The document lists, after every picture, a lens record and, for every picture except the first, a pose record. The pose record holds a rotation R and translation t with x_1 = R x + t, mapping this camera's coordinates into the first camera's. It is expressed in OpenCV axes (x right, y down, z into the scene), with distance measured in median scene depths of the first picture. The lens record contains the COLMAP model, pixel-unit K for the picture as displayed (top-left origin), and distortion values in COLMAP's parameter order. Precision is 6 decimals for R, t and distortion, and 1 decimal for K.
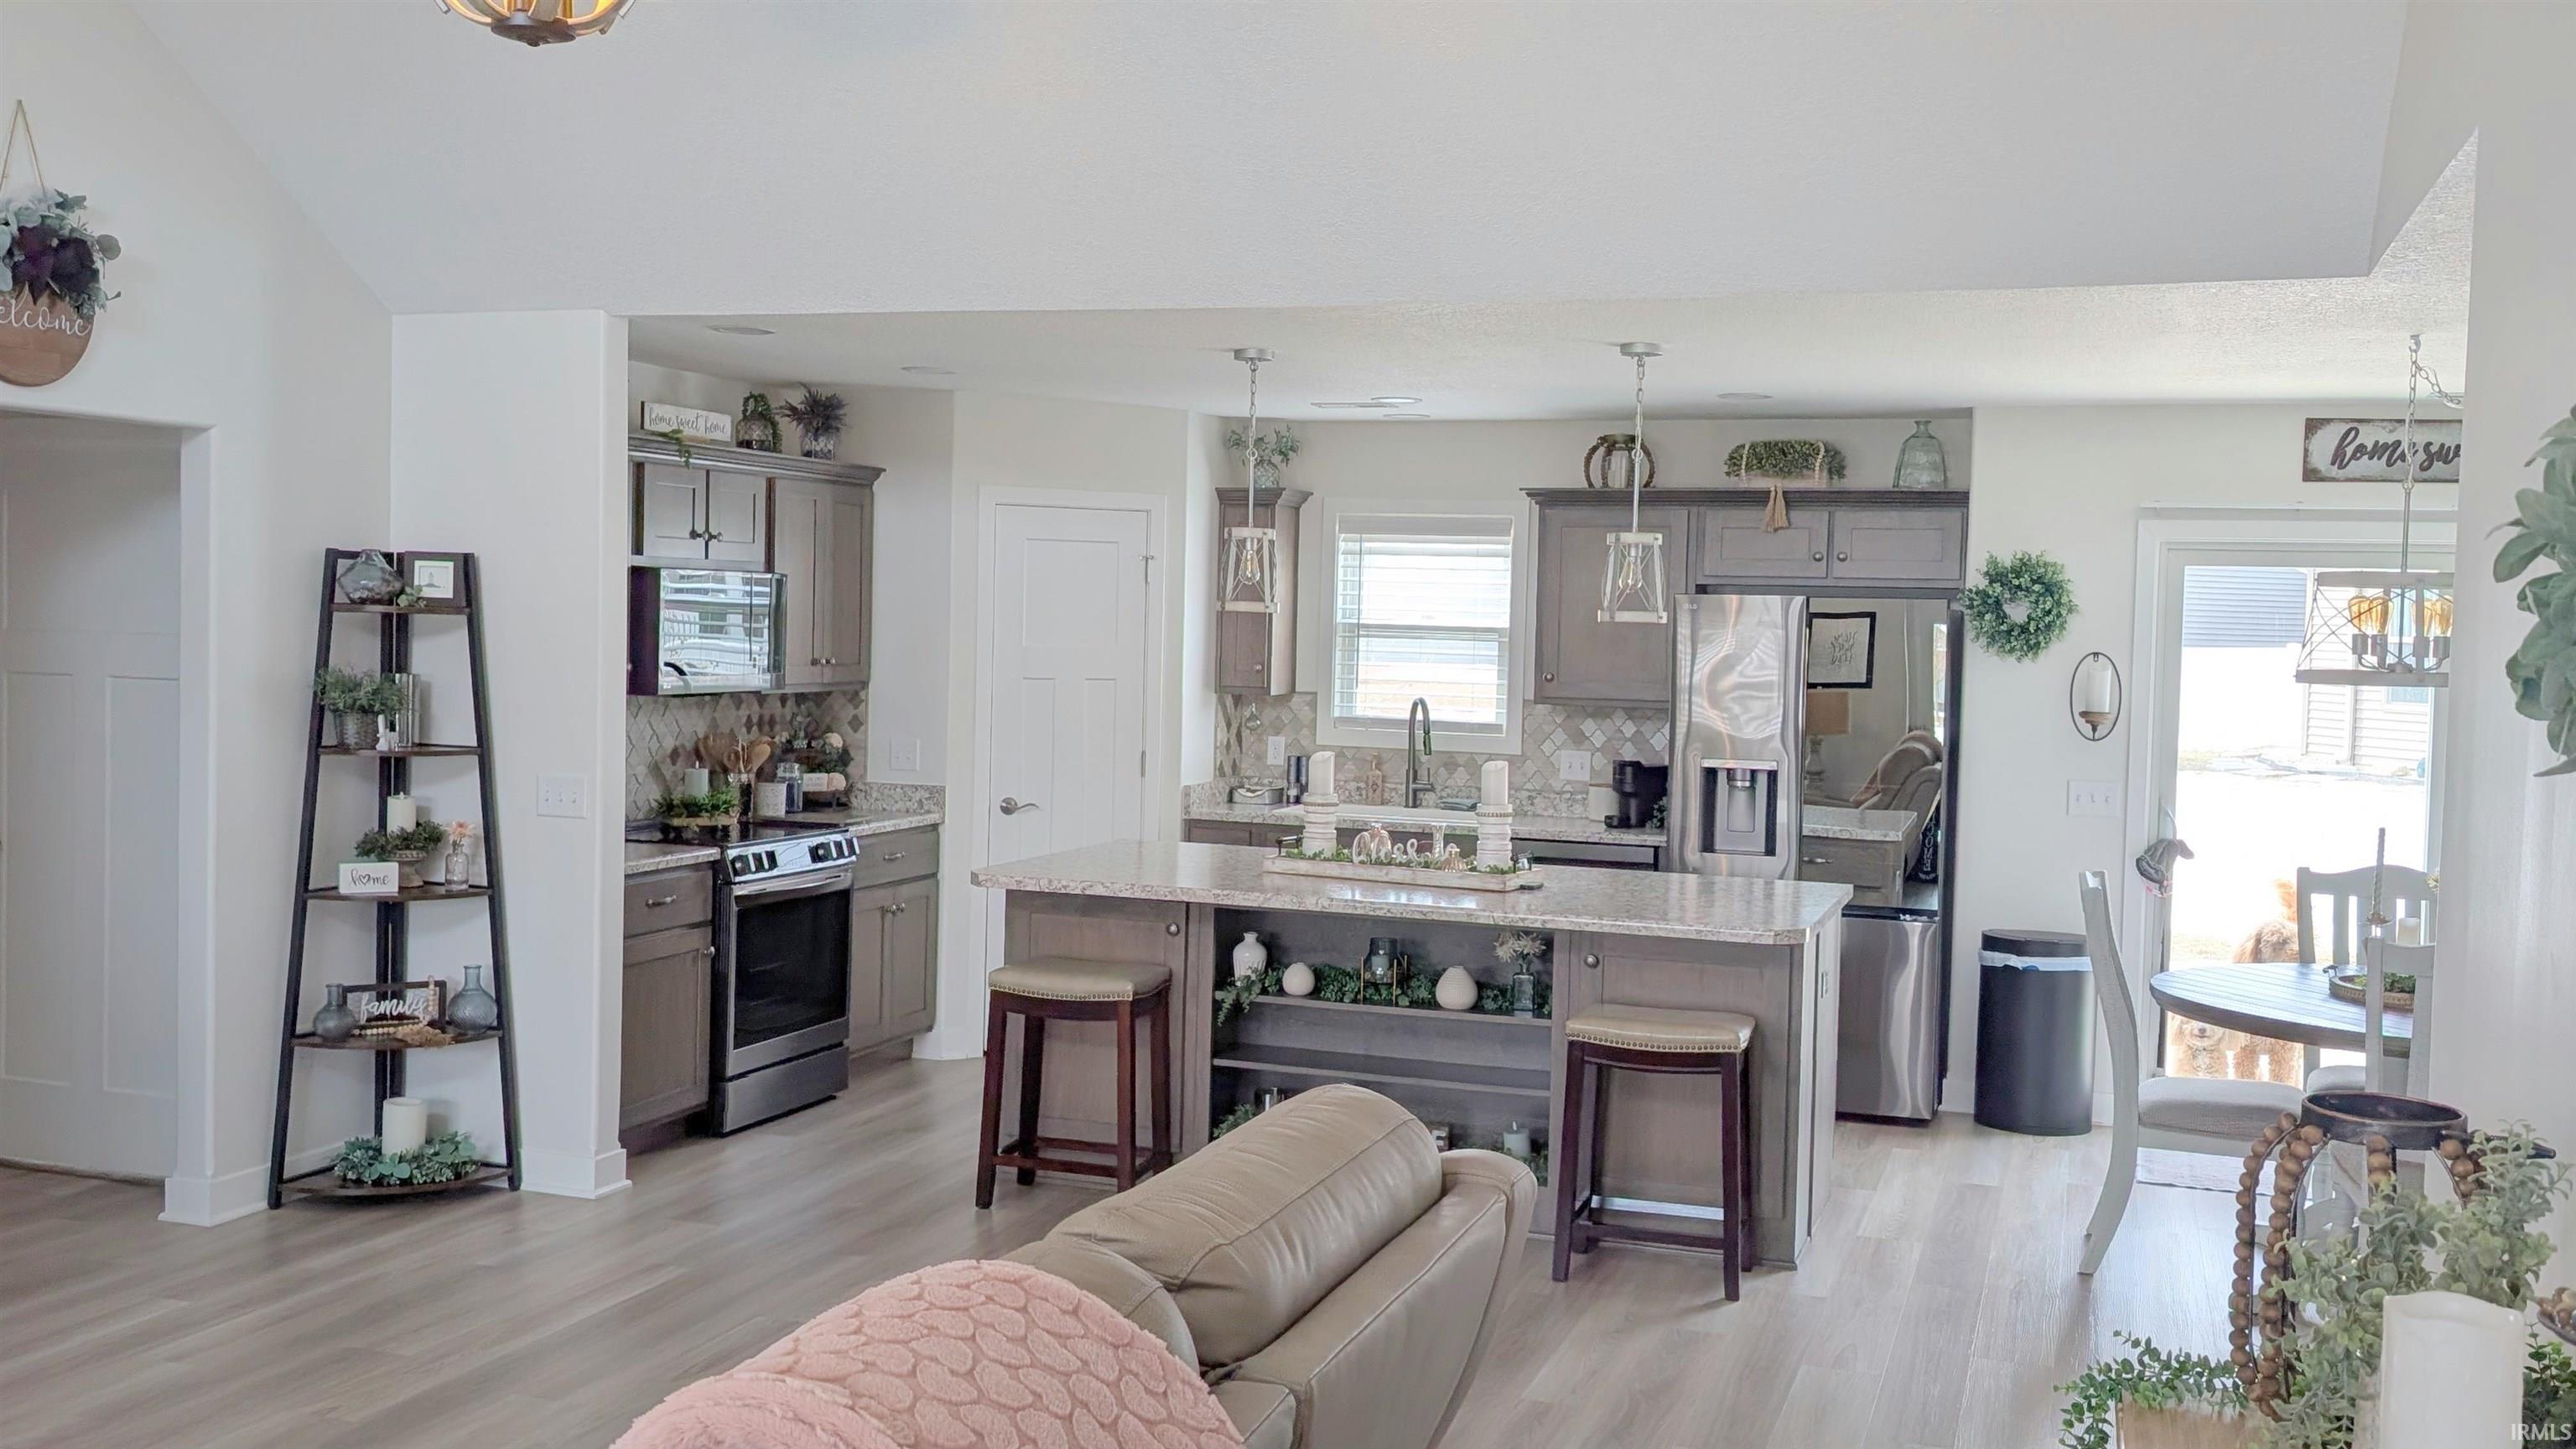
lens RADIAL K [[2395.0, 0, 1264.4], [0, 2395.0, 691.7], [0, 0, 1]] dist [0.027685, 0.000000]
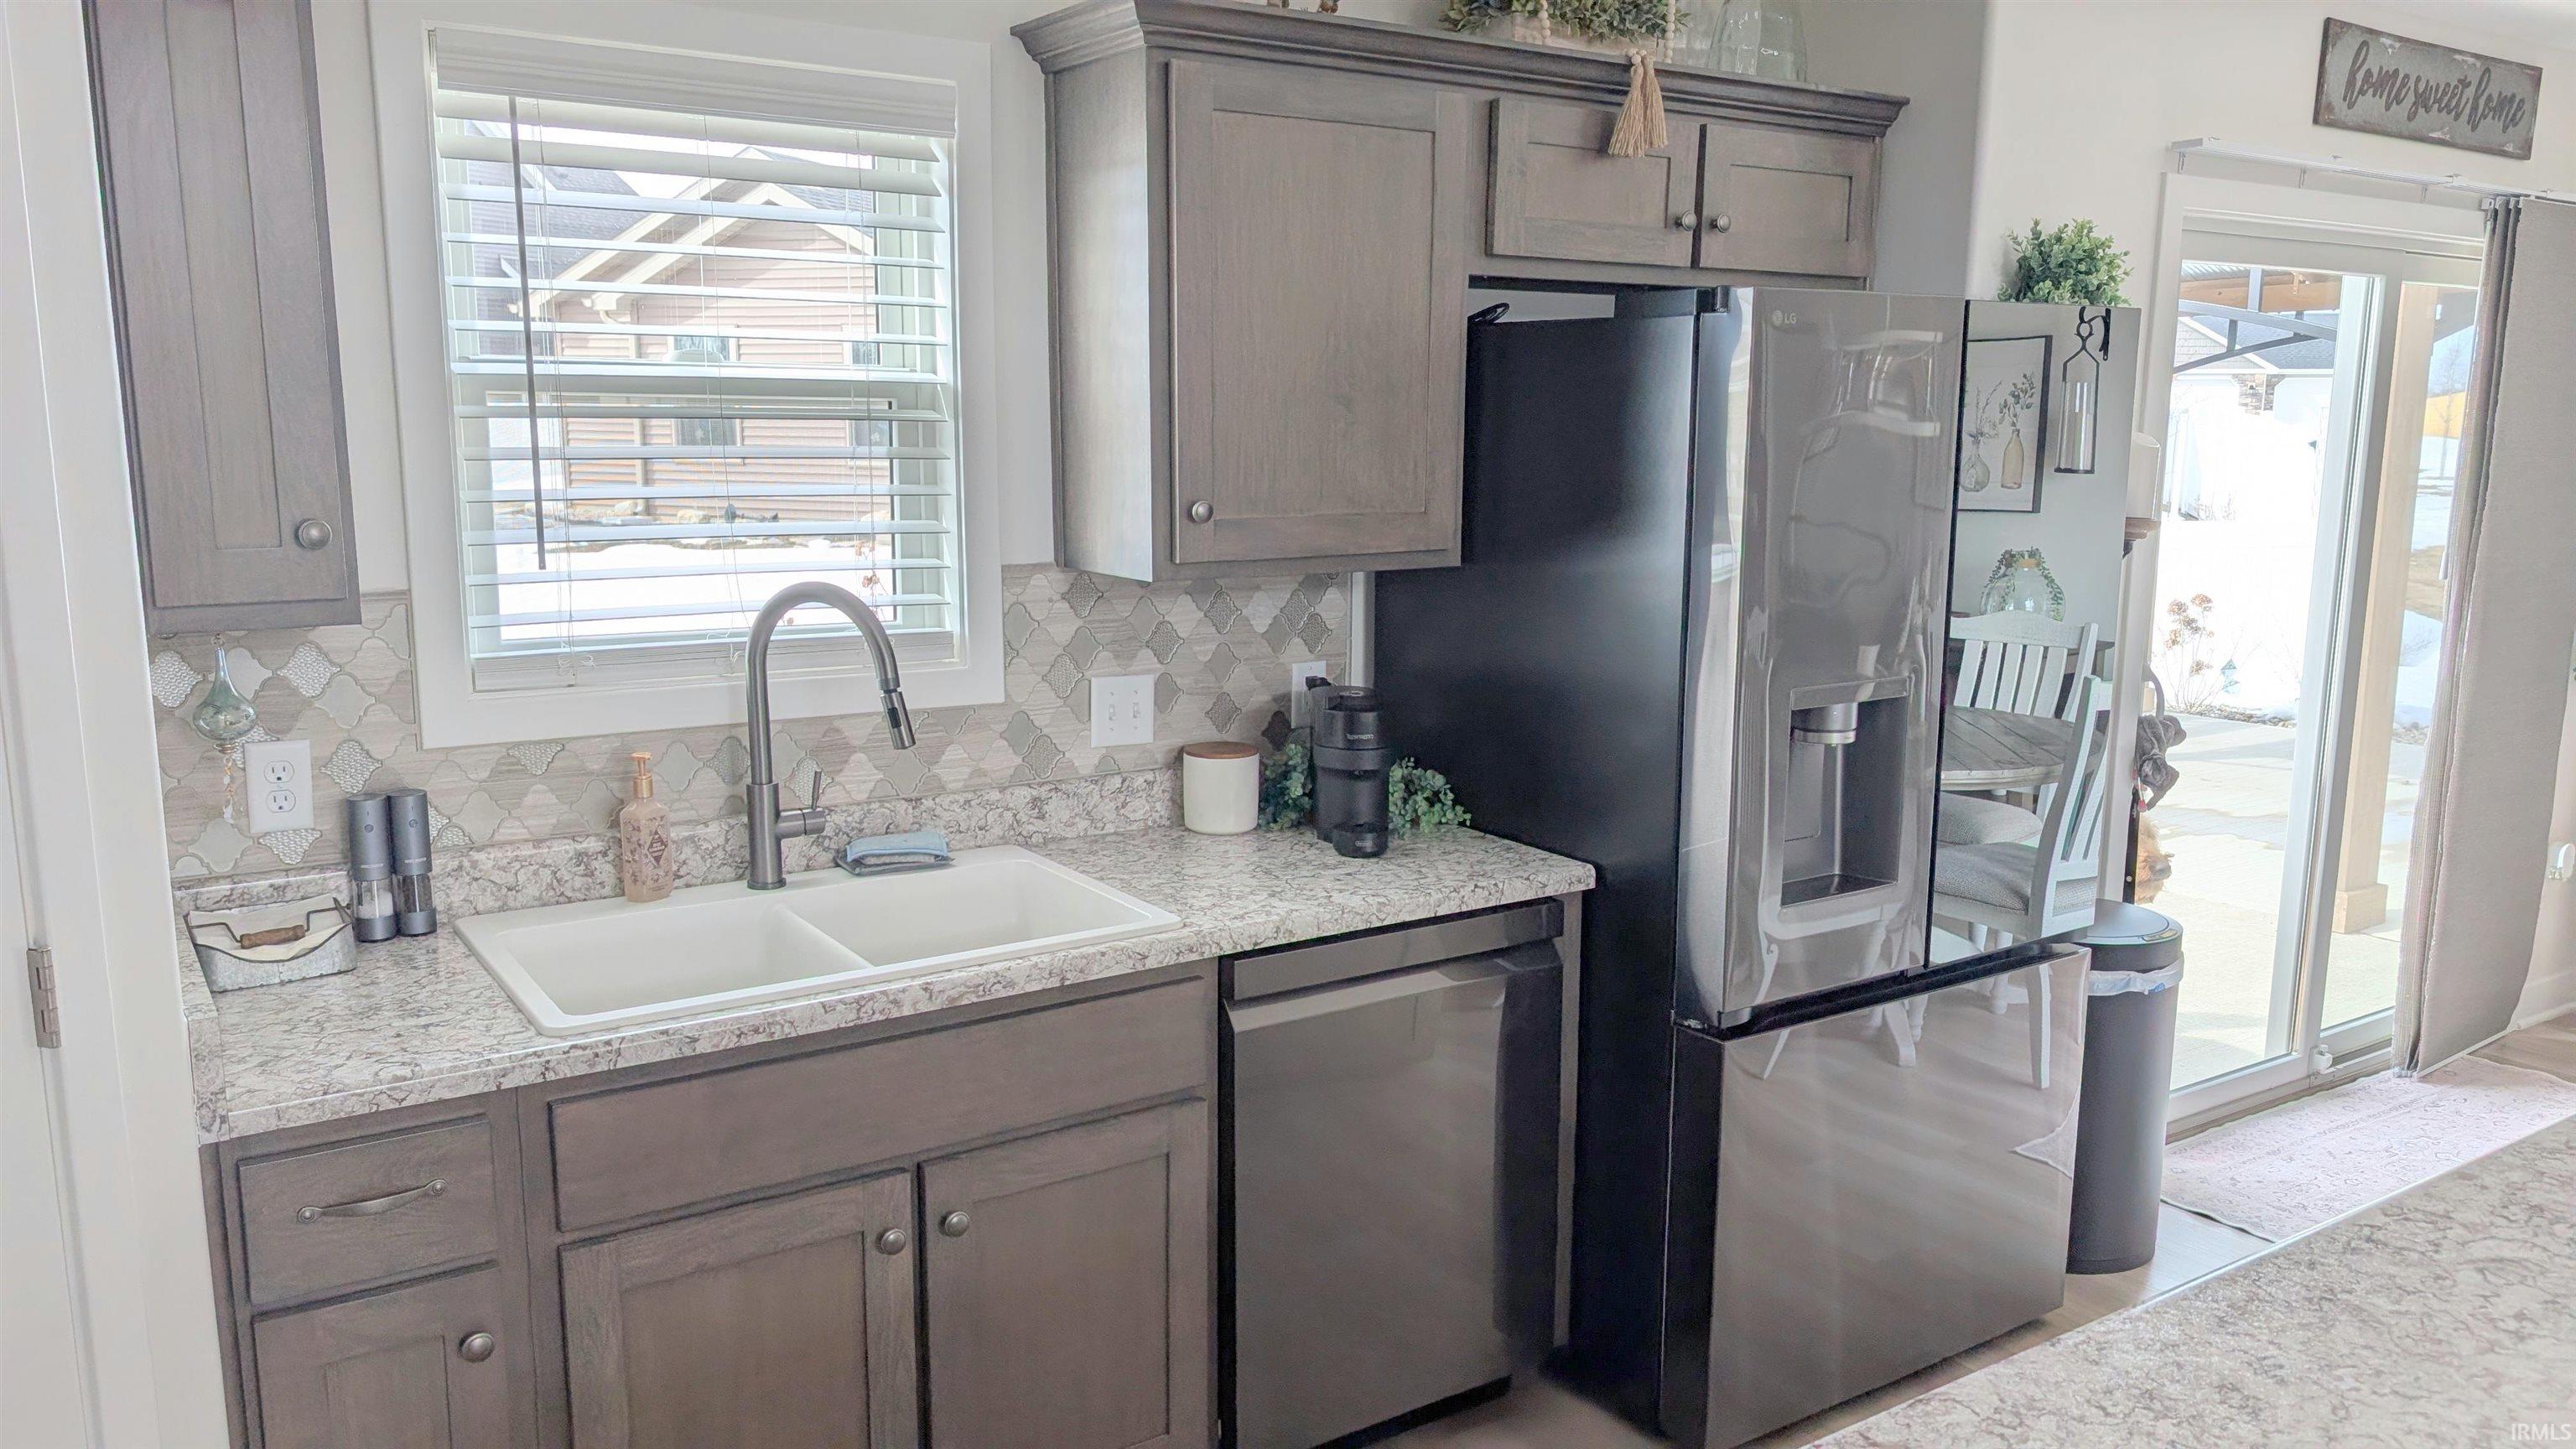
lens RADIAL K [[1859.3, 0, 1279.0], [0, 1859.3, 746.6], [0, 0, 1]] dist [0.023785, -0.025957]
pose [[0.595750, -0.165825, 0.785865, -0.133127], [0.033864, 0.982770, 0.181703, -0.025504], [-0.802456, -0.081637, 0.591100, 0.901913]]
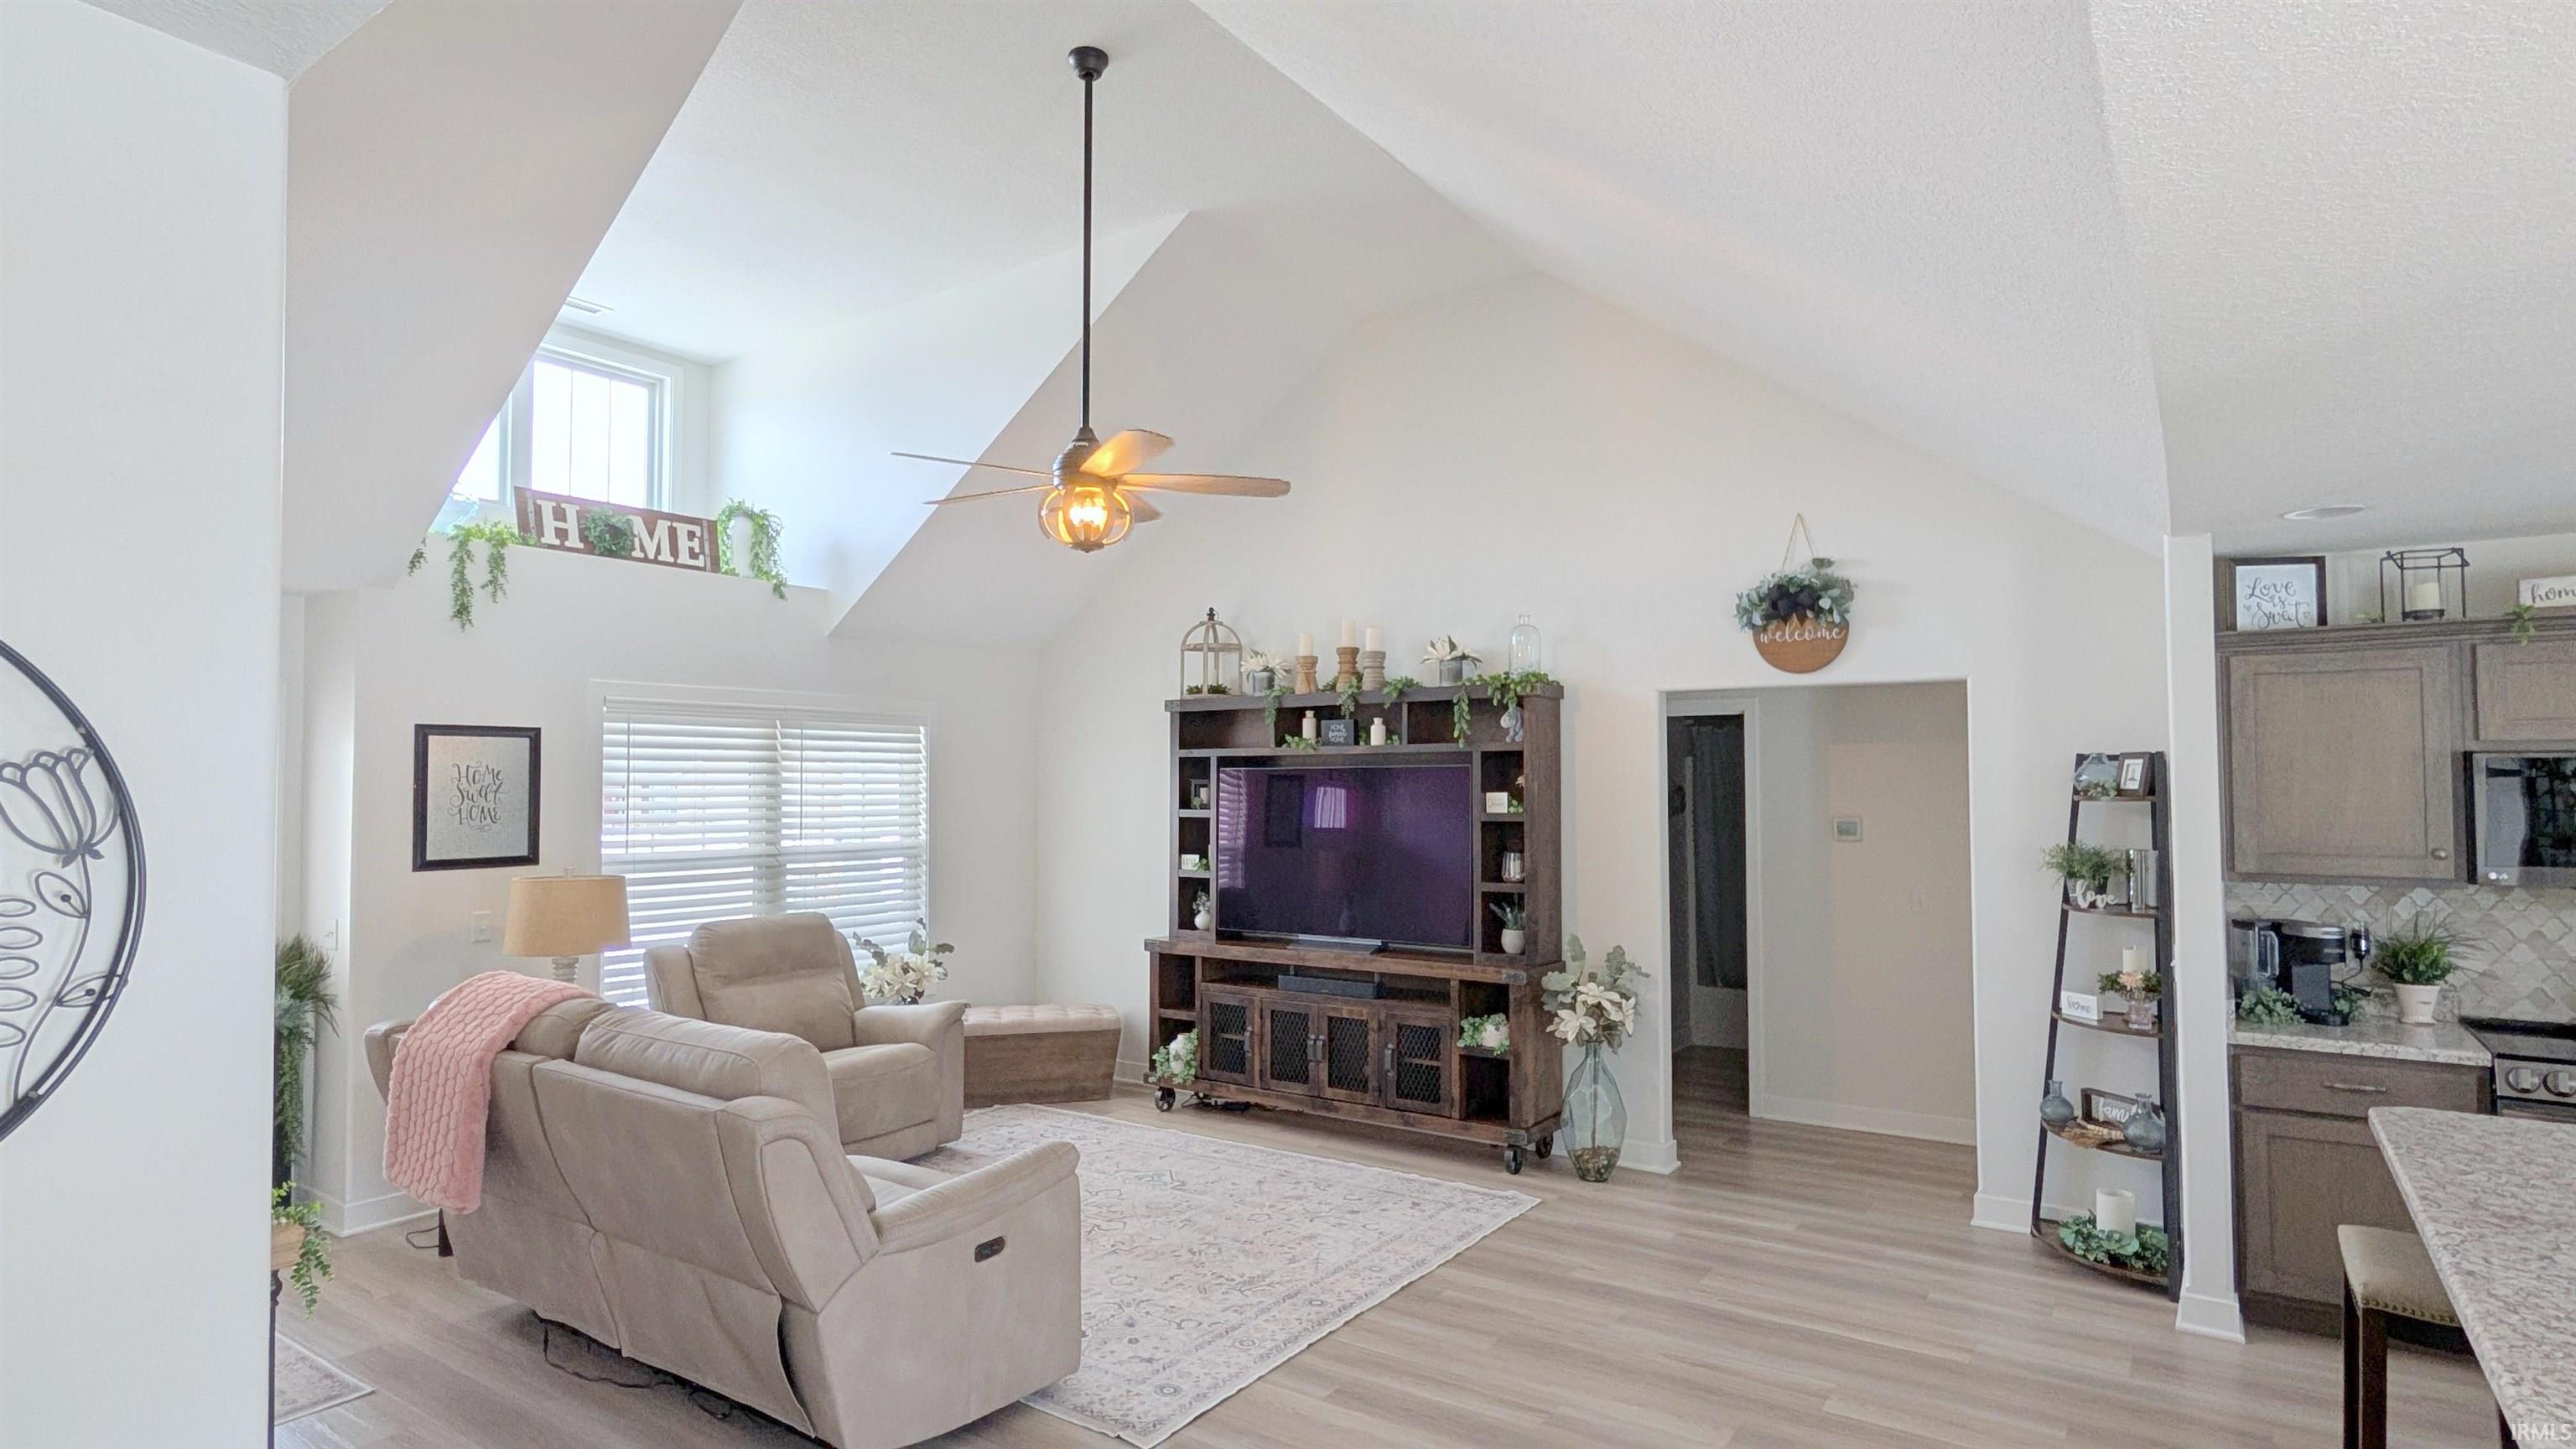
lens RADIAL K [[1320.2, 0, 1310.0], [0, 1320.2, 744.6], [0, 0, 1]] dist [-0.004388, 0.005574]
pose [[-0.273232, -0.055542, -0.960343, 0.352697], [-0.035673, 0.998230, -0.047584, -0.011750], [0.961286, 0.021257, -0.274730, 0.648417]]
